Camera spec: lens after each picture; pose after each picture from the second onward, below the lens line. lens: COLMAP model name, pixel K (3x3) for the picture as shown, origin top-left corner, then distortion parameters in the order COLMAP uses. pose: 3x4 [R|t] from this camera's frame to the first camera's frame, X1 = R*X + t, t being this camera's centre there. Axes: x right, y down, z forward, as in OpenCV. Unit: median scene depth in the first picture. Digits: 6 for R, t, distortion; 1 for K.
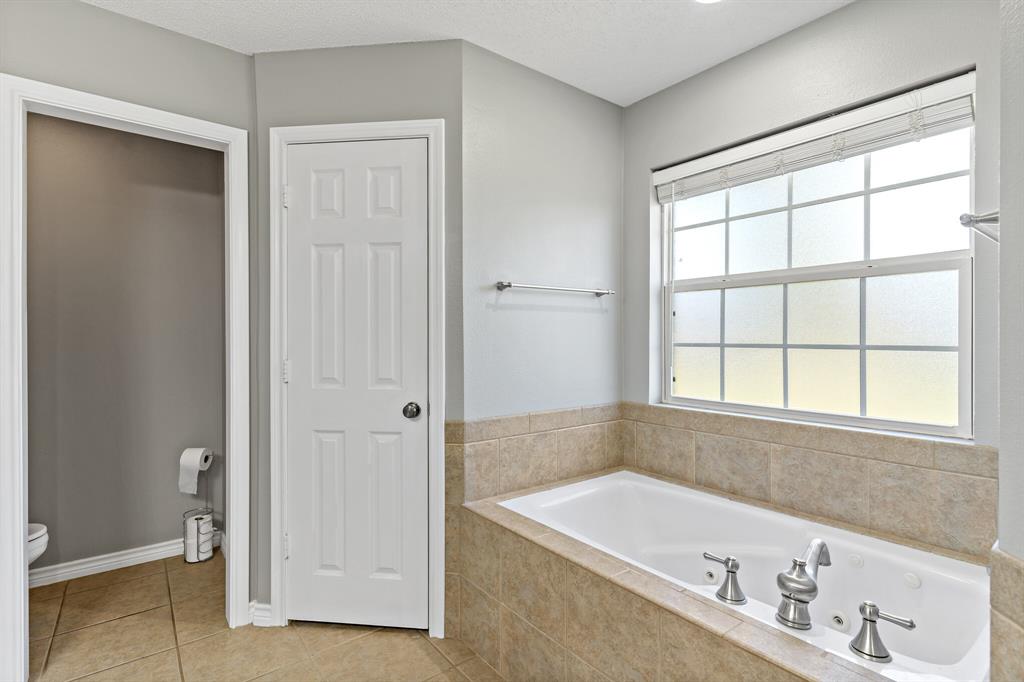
lens RADIAL K [[489.4, 0, 515.2], [0, 489.4, 340.0], [0, 0, 1]] dist [0.001924, -0.000309]
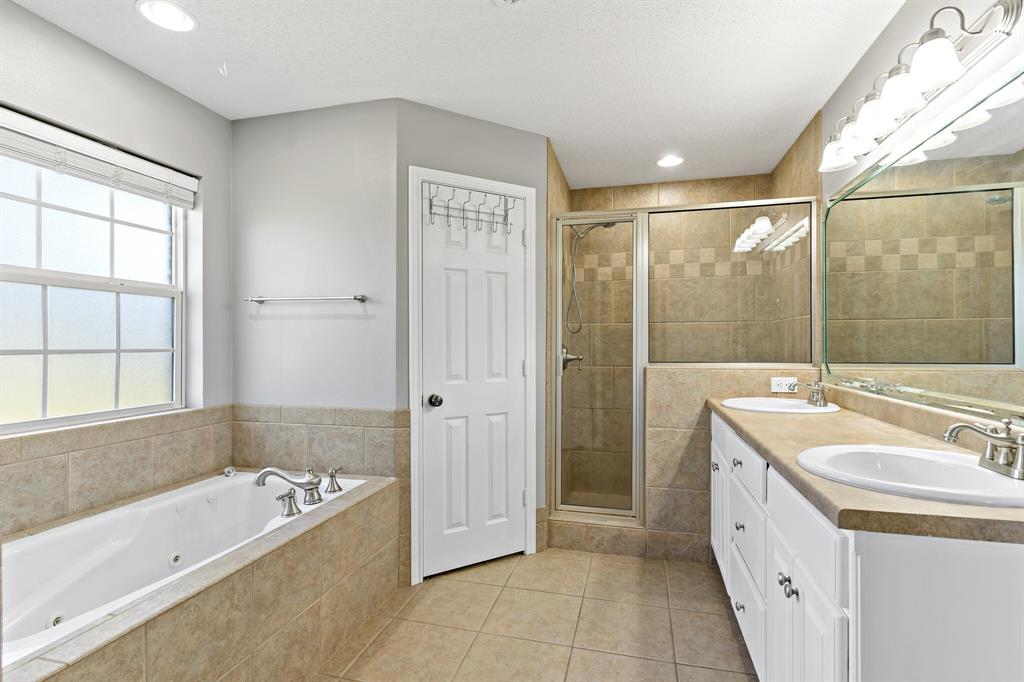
lens RADIAL K [[489.4, 0, 515.2], [0, 489.4, 340.0], [0, 0, 1]] dist [0.001924, -0.000309]
pose [[-0.604367, 0.005167, 0.796689, -0.879651], [0.004470, 0.999985, -0.003094, -0.003849], [-0.796693, 0.001692, -0.604382, 1.009596]]
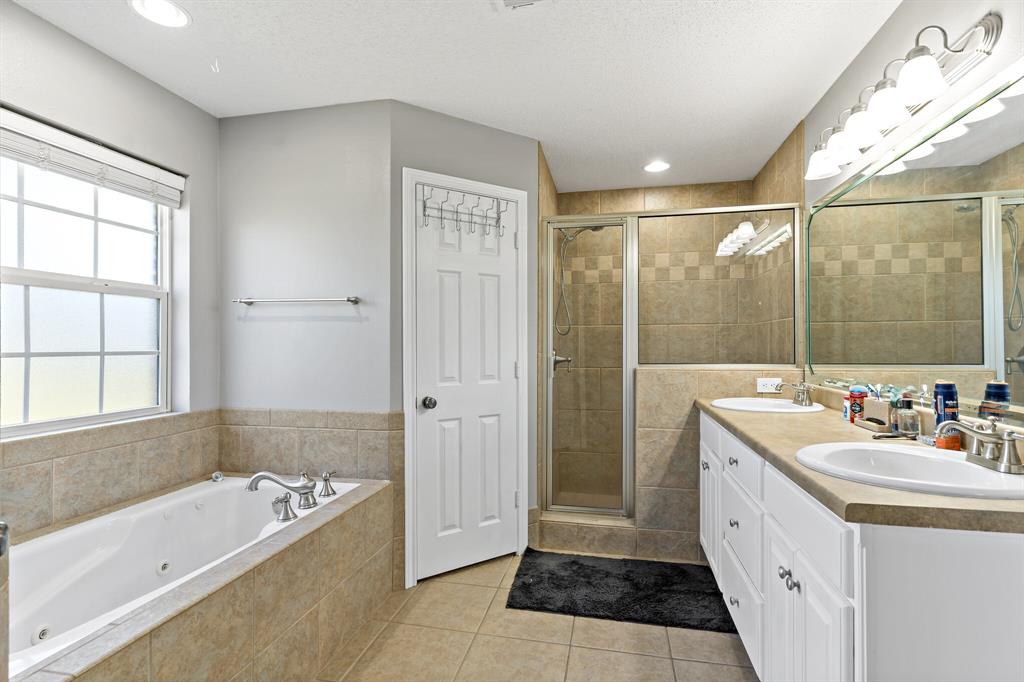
lens RADIAL K [[489.4, 0, 515.2], [0, 489.4, 340.0], [0, 0, 1]] dist [0.001924, -0.000309]
pose [[-0.640018, 0.008523, 0.768313, -0.856949], [0.005277, 0.999964, -0.006696, -0.004308], [-0.768342, -0.000231, -0.640040, 1.052955]]
